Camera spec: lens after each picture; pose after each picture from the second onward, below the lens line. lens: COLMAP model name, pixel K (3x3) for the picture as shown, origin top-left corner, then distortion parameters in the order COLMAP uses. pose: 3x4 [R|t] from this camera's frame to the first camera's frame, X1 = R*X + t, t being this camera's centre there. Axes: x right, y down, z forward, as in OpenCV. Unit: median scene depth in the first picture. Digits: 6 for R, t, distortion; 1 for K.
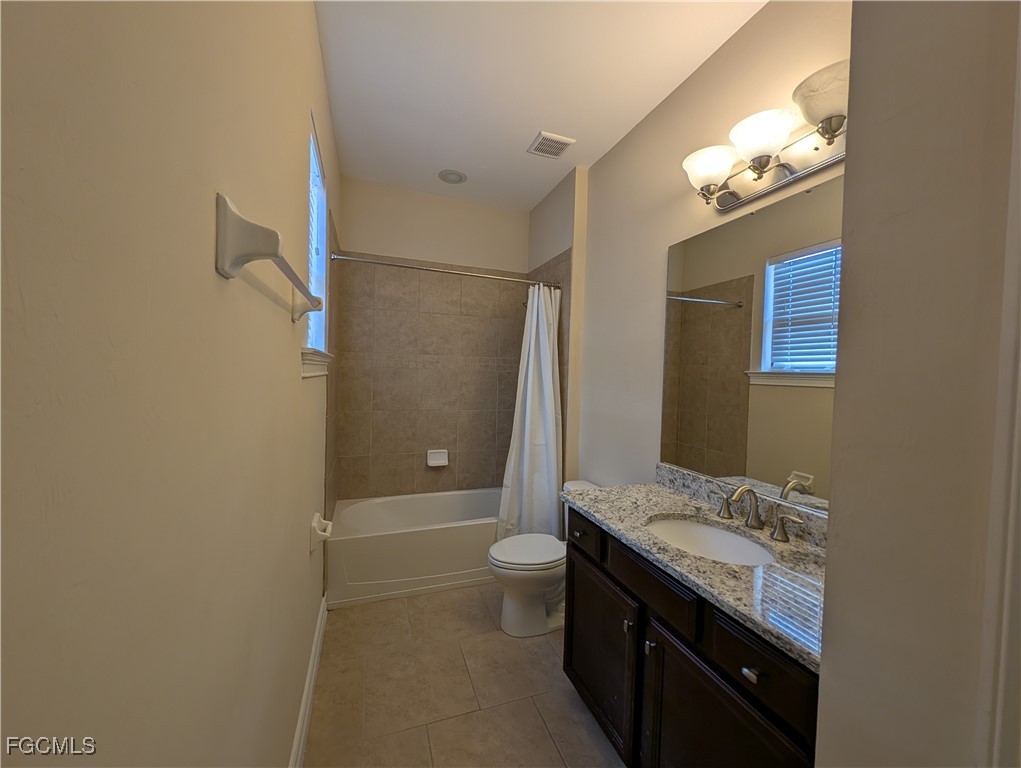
lens RADIAL K [[386.0, 0, 511.8], [0, 386.0, 379.4], [0, 0, 1]] dist [0.000505, 0.000166]
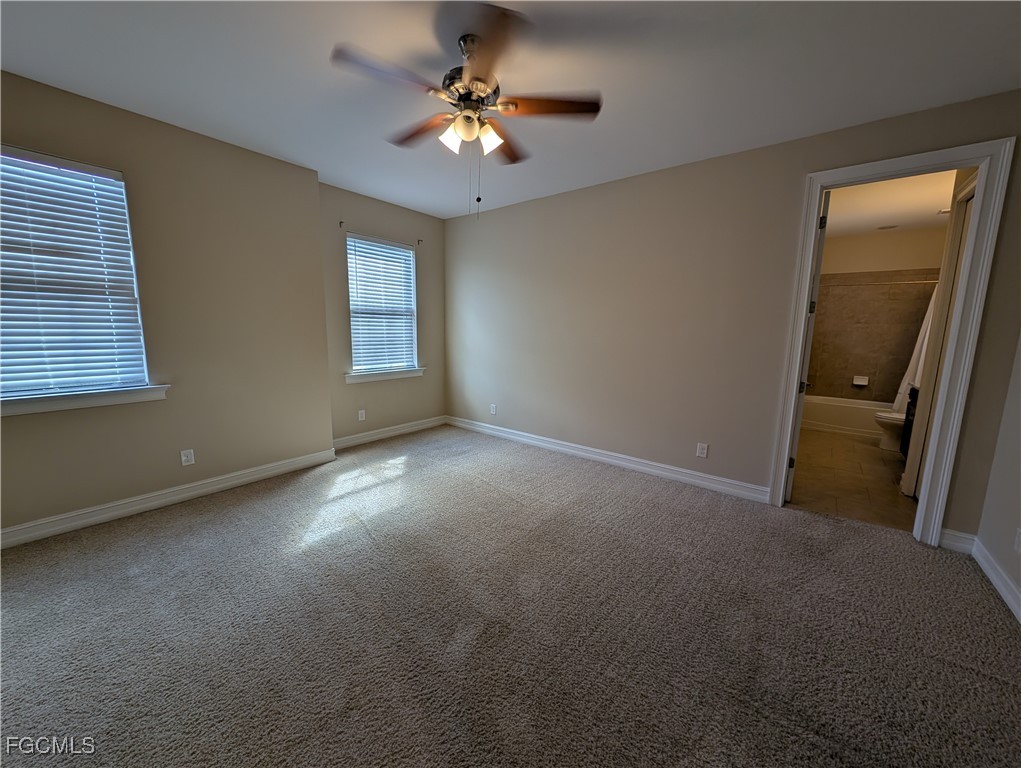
lens RADIAL K [[386.0, 0, 511.3], [0, 386.0, 386.4], [0, 0, 1]] dist [0.000505, 0.000166]
pose [[0.524752, 0.107365, -0.844457, 0.664834], [-0.027495, 0.993634, 0.109246, 0.102878], [0.850811, -0.034109, 0.524363, -1.868790]]
